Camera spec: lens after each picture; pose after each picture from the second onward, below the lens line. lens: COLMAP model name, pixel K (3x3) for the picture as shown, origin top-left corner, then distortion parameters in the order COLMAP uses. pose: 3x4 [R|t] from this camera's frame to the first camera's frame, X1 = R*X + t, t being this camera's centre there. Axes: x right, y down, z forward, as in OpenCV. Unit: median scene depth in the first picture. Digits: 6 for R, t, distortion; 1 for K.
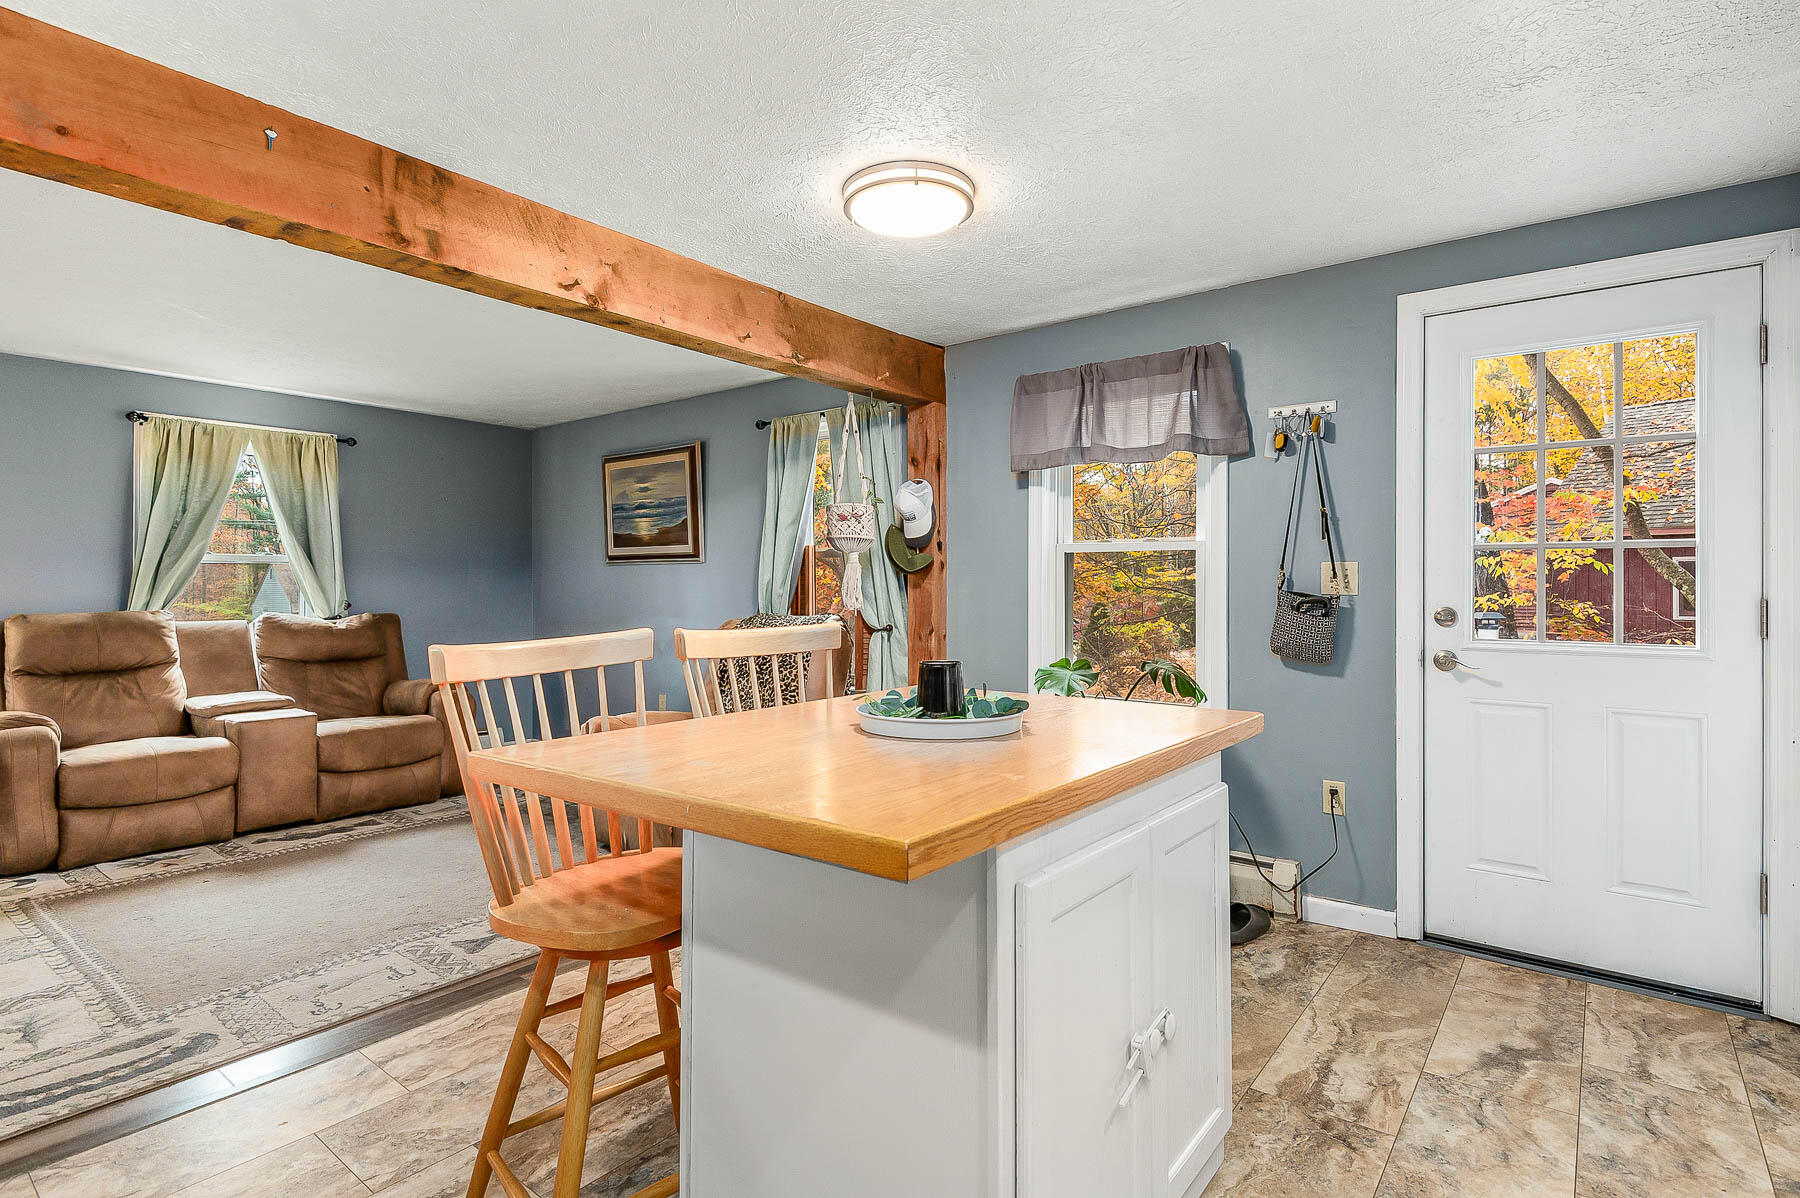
lens RADIAL K [[894.9, 0, 905.4], [0, 894.9, 578.3], [0, 0, 1]] dist [0.009497, -0.007677]
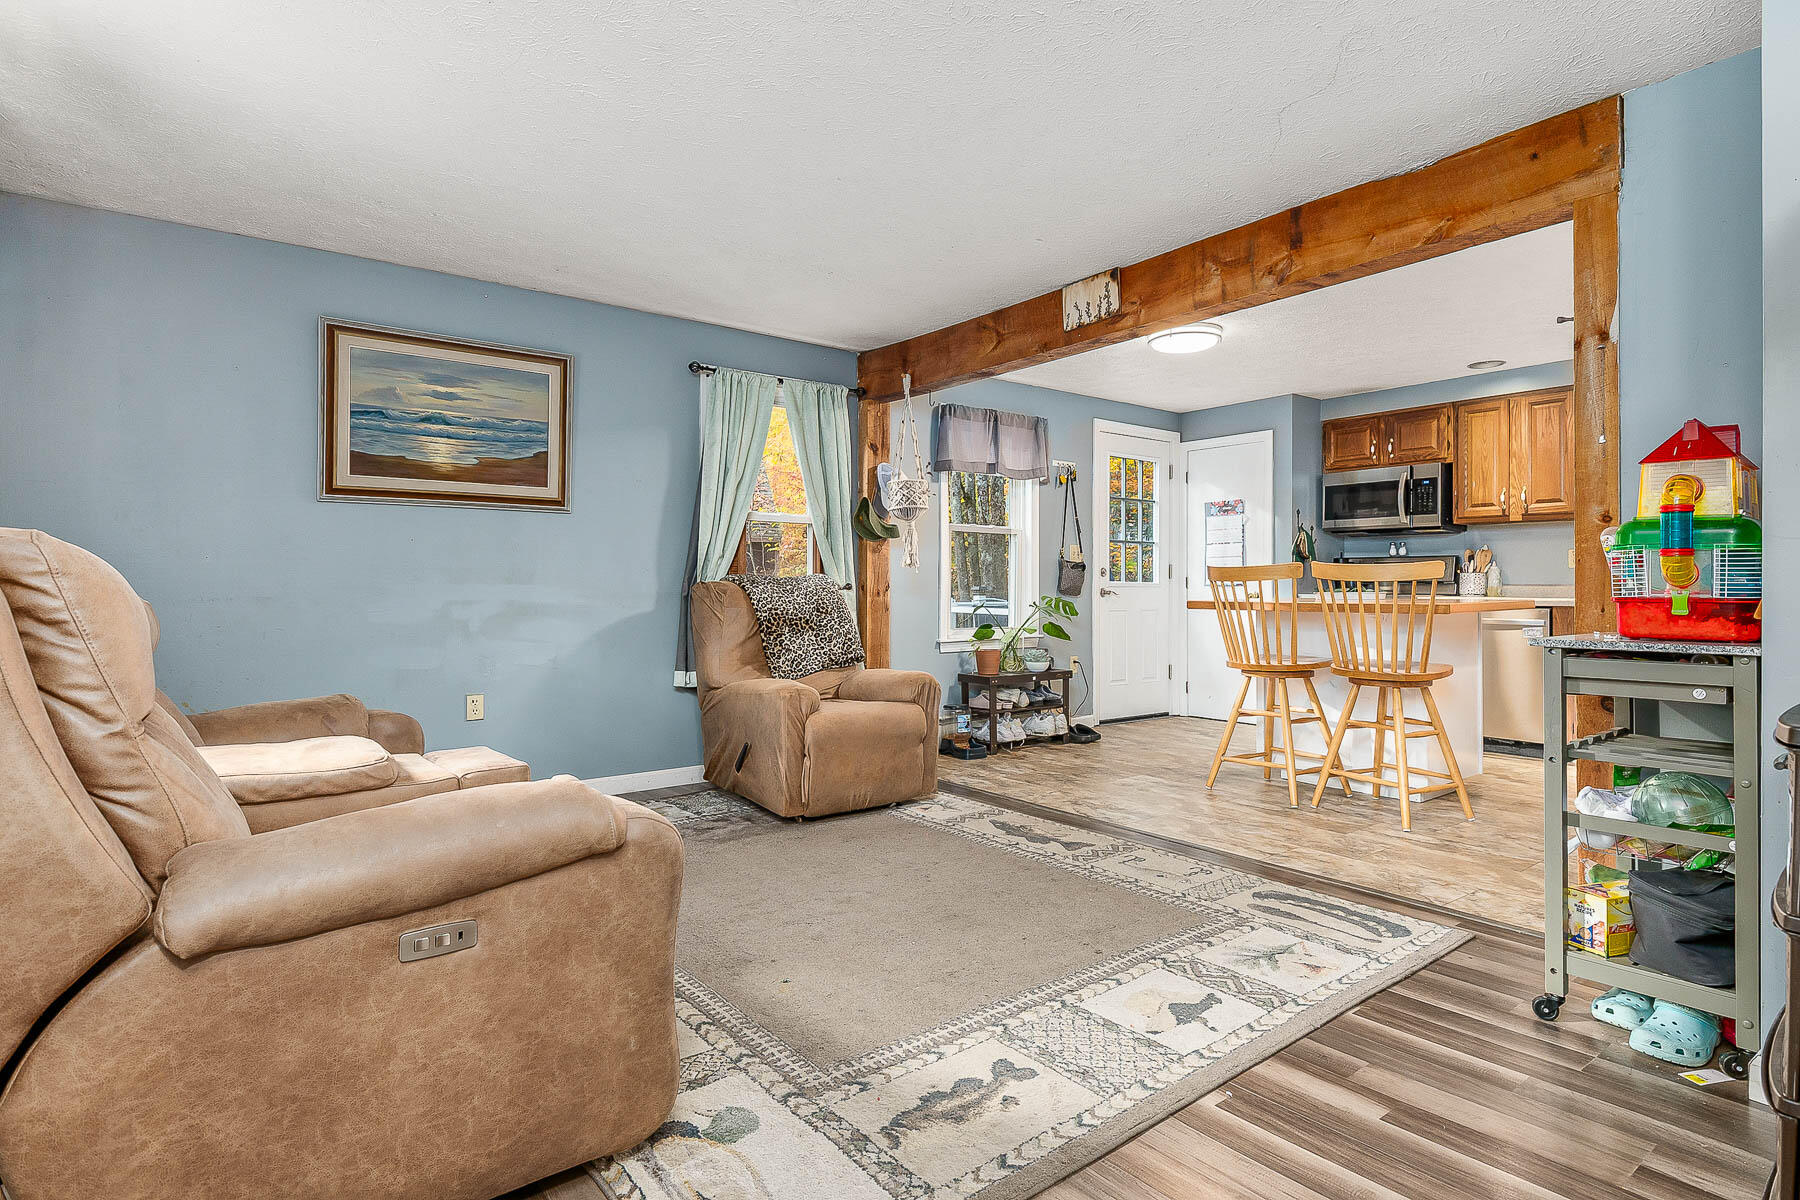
lens RADIAL K [[929.8, 0, 885.6], [0, 929.8, 587.0], [0, 0, 1]] dist [0.009206, -0.006248]
pose [[0.258874, 0.000451, 0.965911, -1.688424], [-0.009374, 0.999954, 0.002046, 0.078670], [-0.965866, -0.009584, 0.258866, 0.926378]]
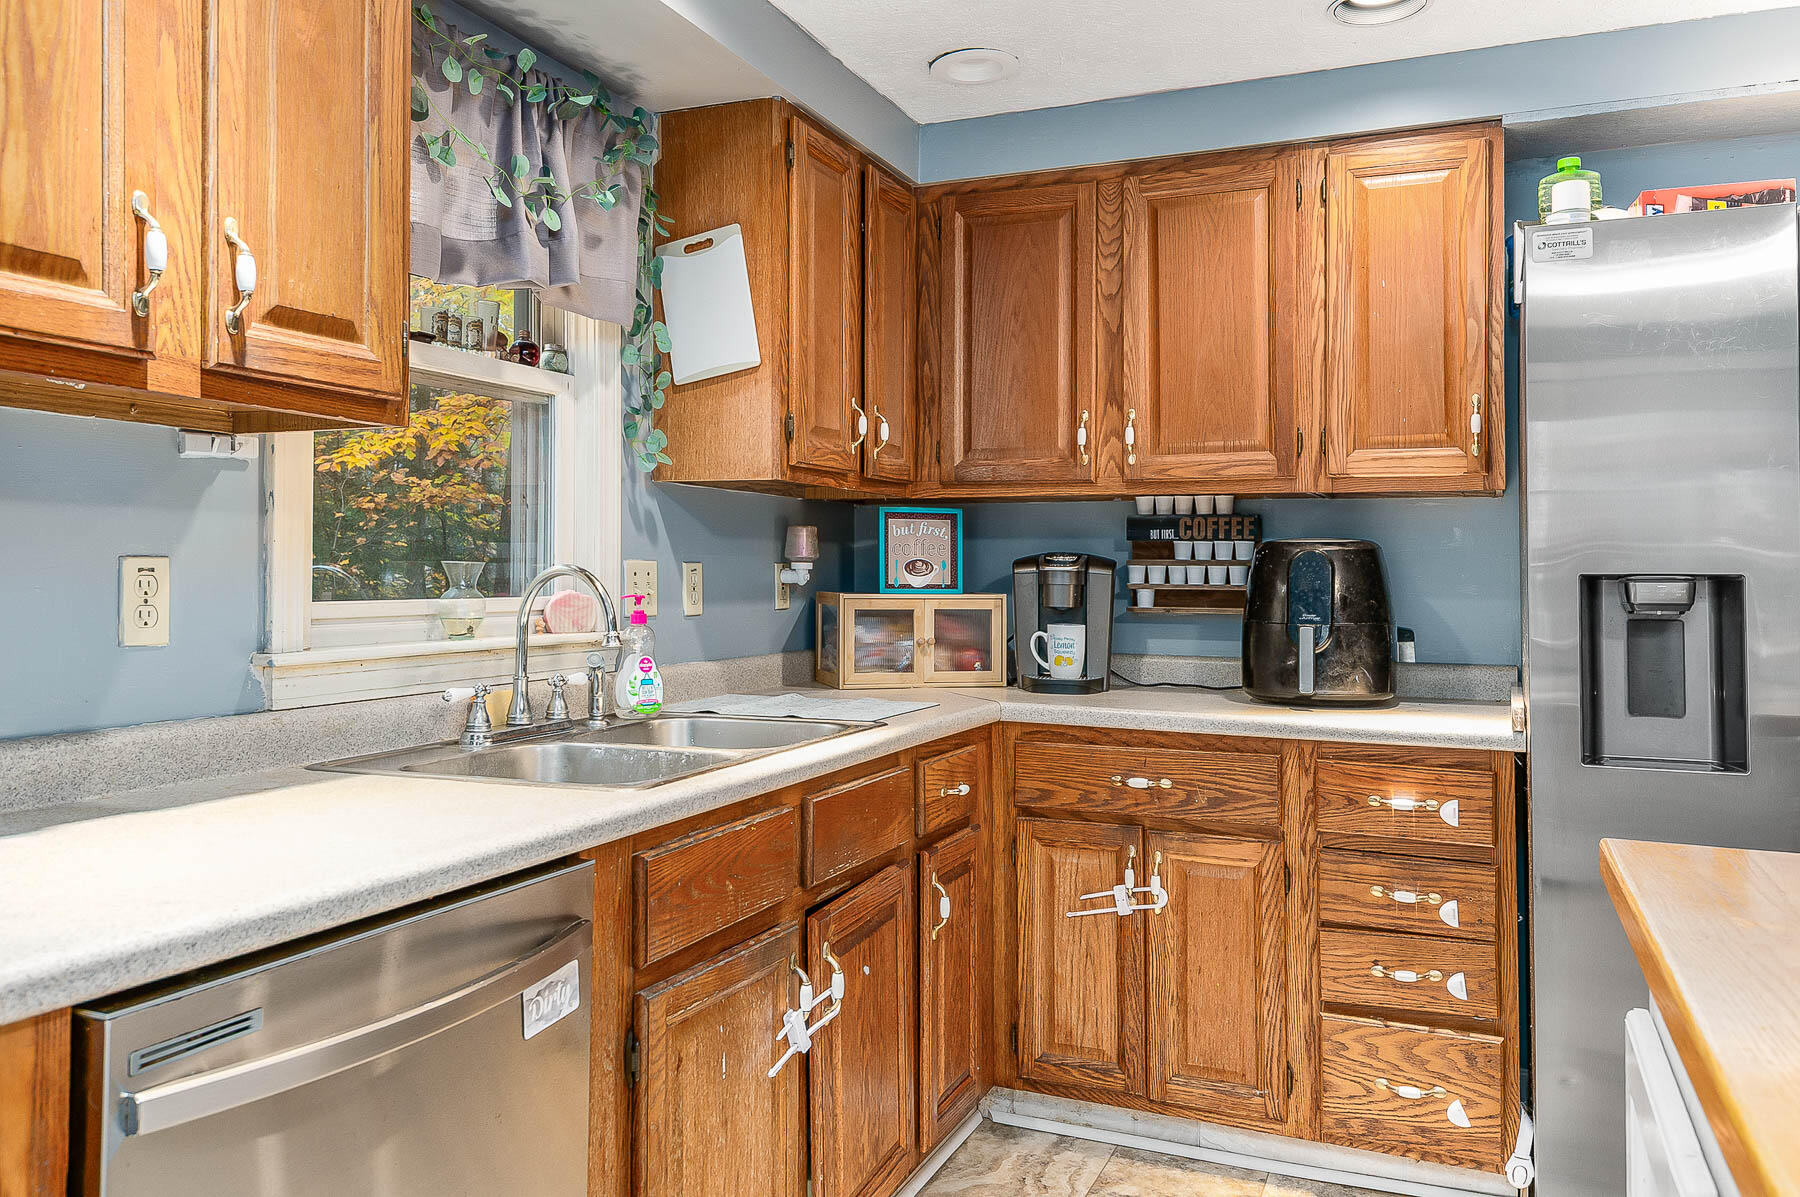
lens RADIAL K [[1353.6, 0, 912.2], [0, 1353.6, 544.0], [0, 0, 1]] dist [0.030287, -0.016389]
pose [[-0.964087, -0.008522, -0.265449, 0.364655], [-0.000819, 0.999576, -0.029117, 0.003020], [0.265585, -0.027854, -0.963685, 0.717825]]
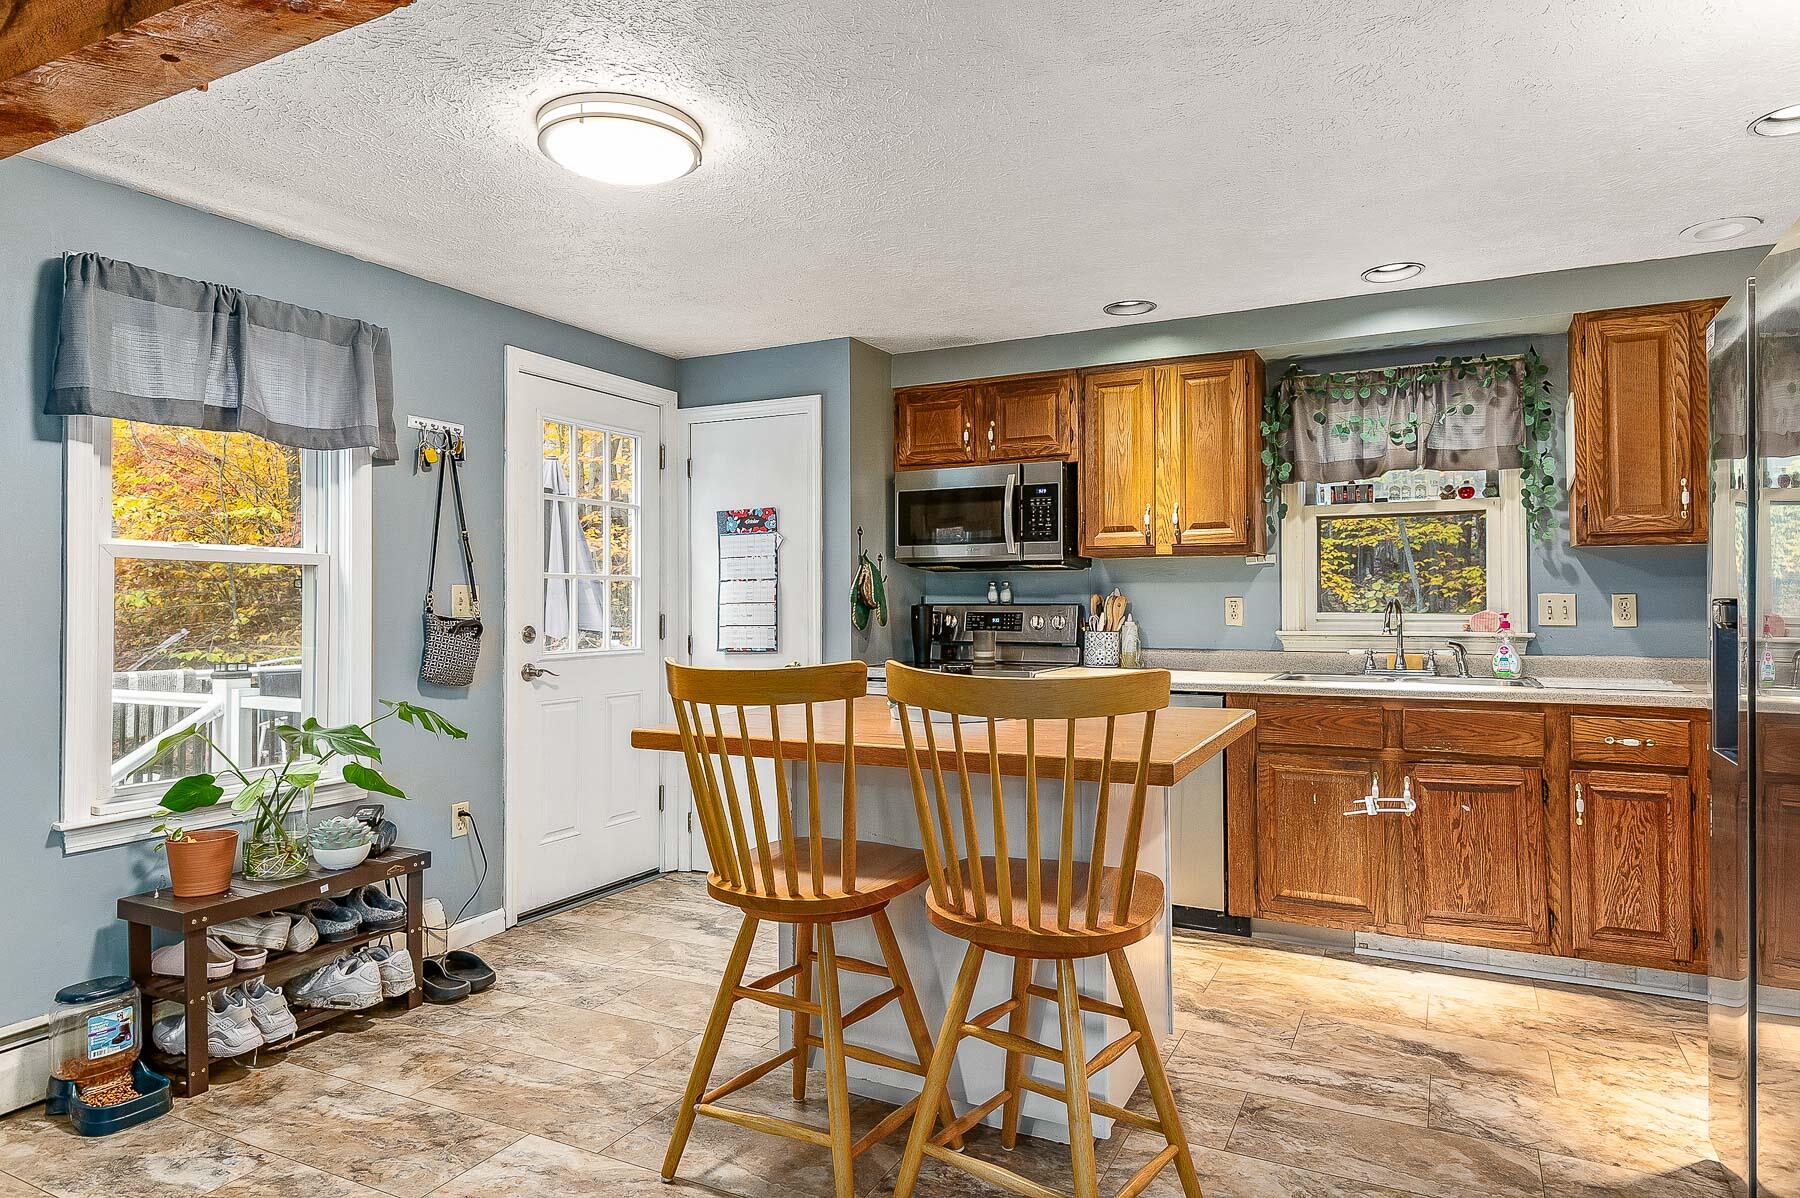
lens RADIAL K [[1070.1, 0, 903.0], [0, 1070.1, 596.4], [0, 0, 1]] dist [0.023635, -0.012645]
pose [[-0.187737, 0.007181, 0.982193, -0.848718], [-0.002967, 0.999965, -0.007878, 0.003197], [-0.982215, -0.004393, -0.187709, 0.785500]]
